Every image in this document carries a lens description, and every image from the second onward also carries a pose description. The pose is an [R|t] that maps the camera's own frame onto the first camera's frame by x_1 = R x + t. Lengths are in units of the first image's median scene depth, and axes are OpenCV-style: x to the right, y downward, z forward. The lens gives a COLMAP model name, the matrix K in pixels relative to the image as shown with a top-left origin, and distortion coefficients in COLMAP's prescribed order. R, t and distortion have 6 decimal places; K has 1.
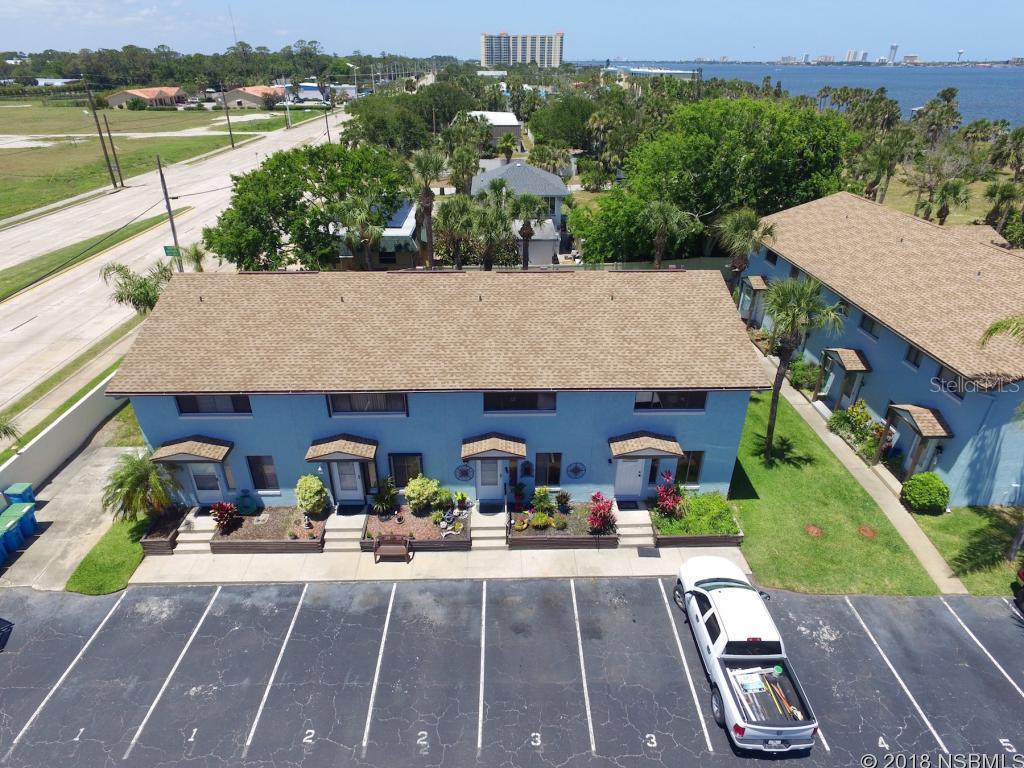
lens RADIAL K [[595.3, 0, 505.0], [0, 595.3, 381.3], [0, 0, 1]] dist [-0.014352, 0.012825]
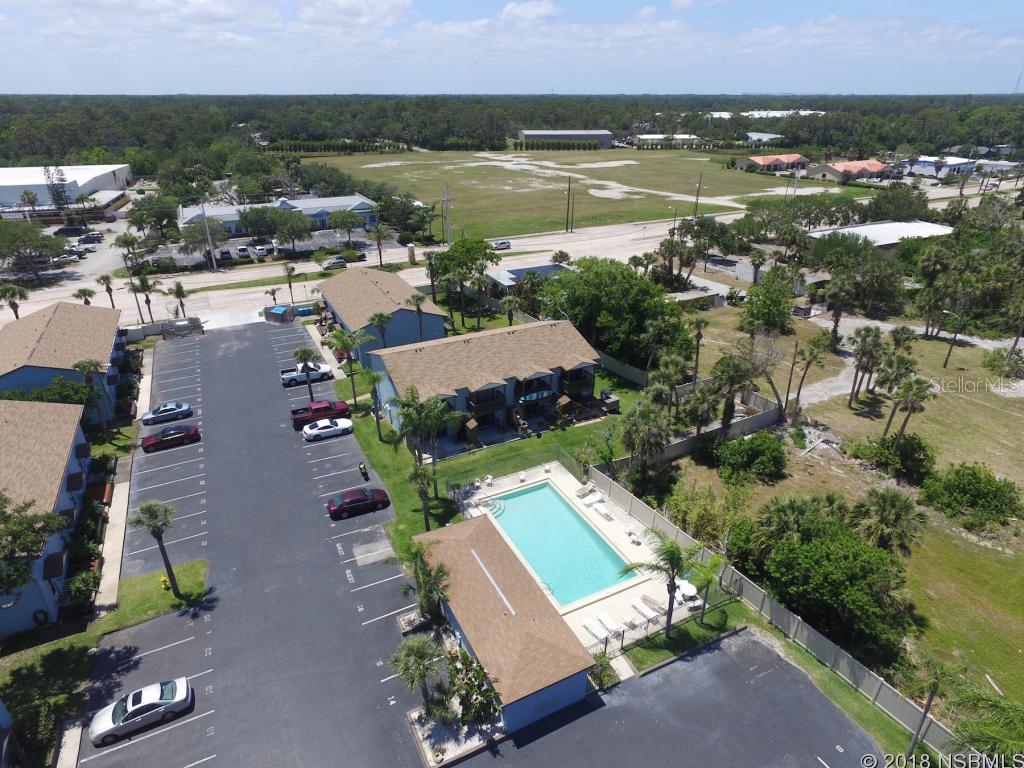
lens RADIAL K [[595.3, 0, 505.0], [0, 595.3, 381.3], [0, 0, 1]] dist [-0.014352, 0.012825]
pose [[0.437055, 0.388882, -0.811020, 3.540794], [-0.426231, 0.883572, 0.193976, -0.749048], [0.792029, 0.260904, 0.551924, -0.156200]]
